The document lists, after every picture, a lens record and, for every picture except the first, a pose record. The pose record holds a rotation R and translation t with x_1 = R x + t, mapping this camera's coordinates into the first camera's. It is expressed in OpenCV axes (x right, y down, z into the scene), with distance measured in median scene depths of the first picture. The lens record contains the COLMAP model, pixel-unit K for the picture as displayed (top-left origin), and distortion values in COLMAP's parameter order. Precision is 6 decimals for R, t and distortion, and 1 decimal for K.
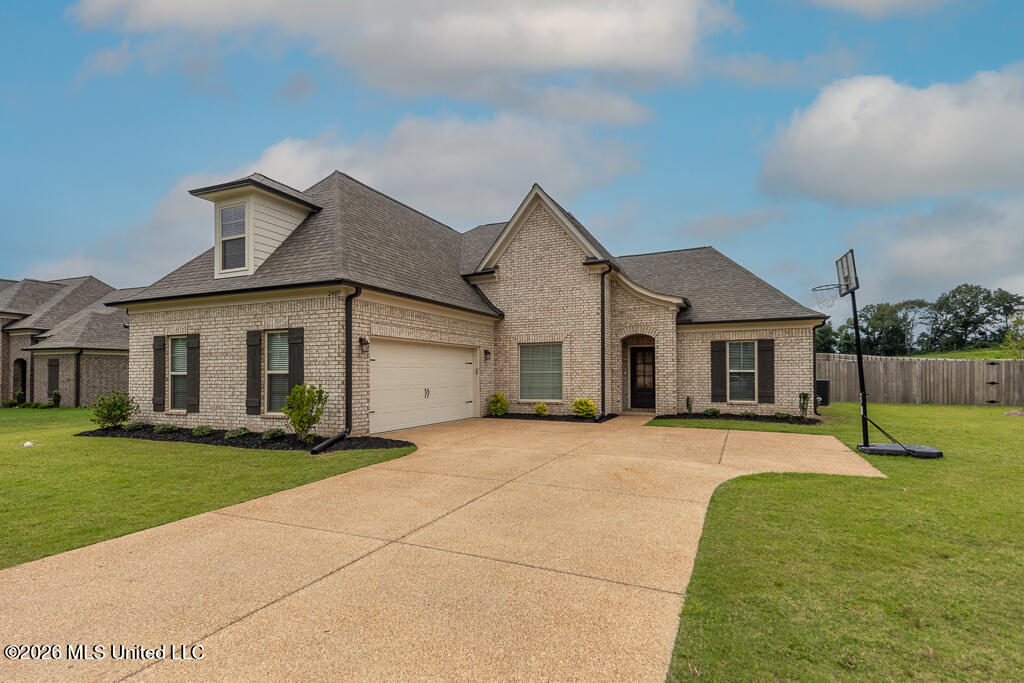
lens RADIAL K [[498.5, 0, 511.1], [0, 498.5, 364.7], [0, 0, 1]] dist [0.050290, -0.024037]
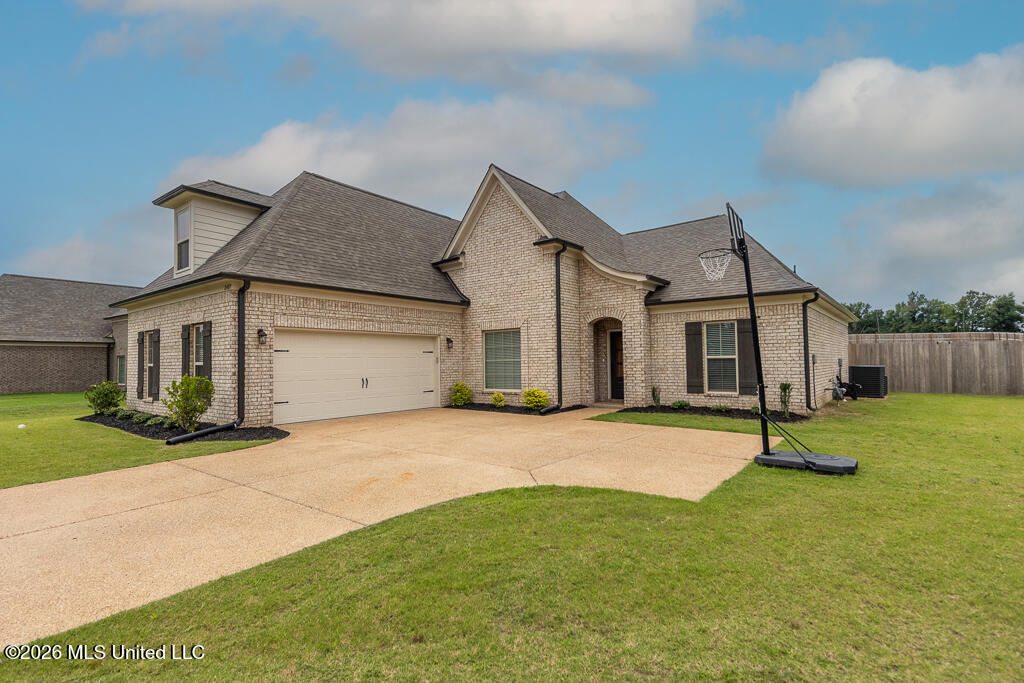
lens RADIAL K [[486.7, 0, 507.9], [0, 486.7, 343.5], [0, 0, 1]] dist [0.048847, -0.022611]
pose [[0.971473, -0.017715, -0.236487, 0.305624], [0.013775, 0.999738, -0.018306, -0.000068], [0.236750, 0.014526, 0.971462, 0.106442]]
